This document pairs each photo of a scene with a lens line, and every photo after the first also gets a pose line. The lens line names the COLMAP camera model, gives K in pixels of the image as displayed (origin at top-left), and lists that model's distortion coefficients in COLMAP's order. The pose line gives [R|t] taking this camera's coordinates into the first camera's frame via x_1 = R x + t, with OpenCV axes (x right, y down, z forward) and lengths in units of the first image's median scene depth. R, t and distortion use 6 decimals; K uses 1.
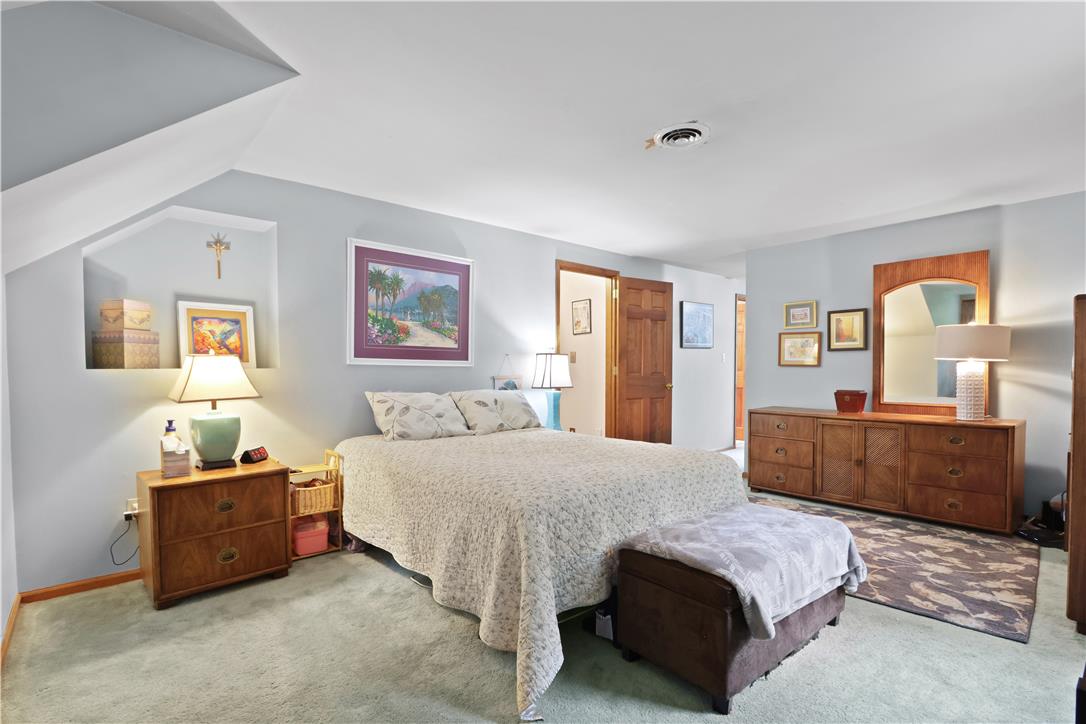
lens RADIAL K [[509.9, 0, 541.8], [0, 509.9, 366.4], [0, 0, 1]] dist [-0.004281, 0.000295]
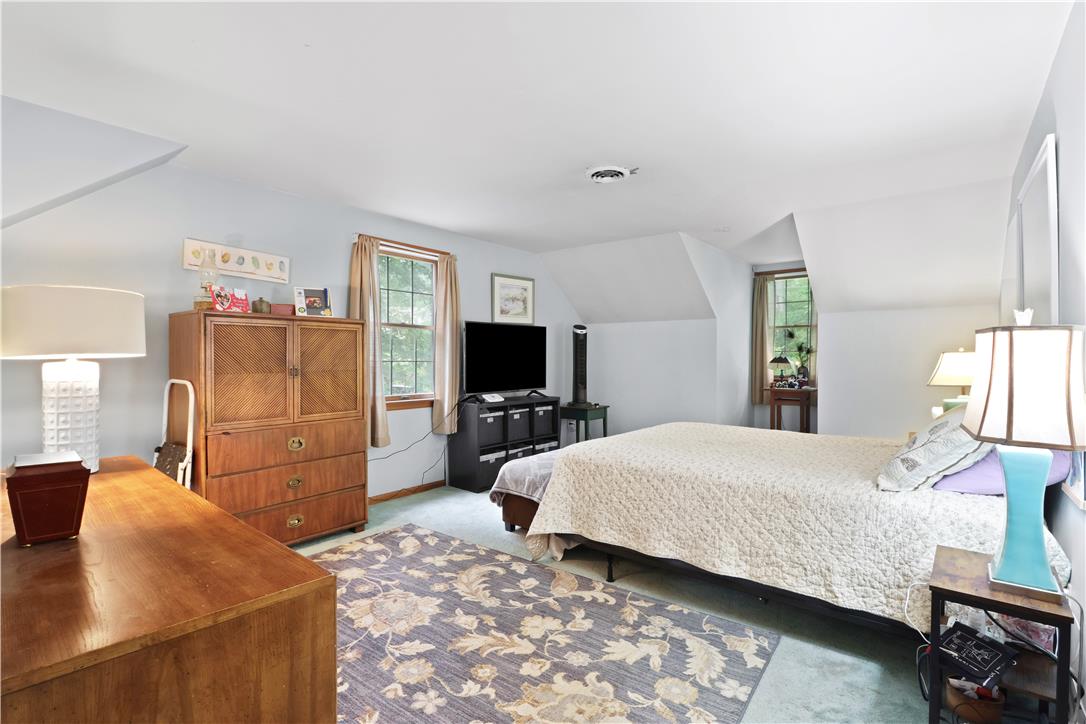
lens RADIAL K [[509.9, 0, 542.7], [0, 509.9, 364.5], [0, 0, 1]] dist [-0.004281, 0.000295]
pose [[-0.985807, -0.004047, -0.167835, 0.633406], [-0.006249, 0.999901, 0.012596, -0.022253], [0.167767, 0.013466, -0.985735, 2.205799]]
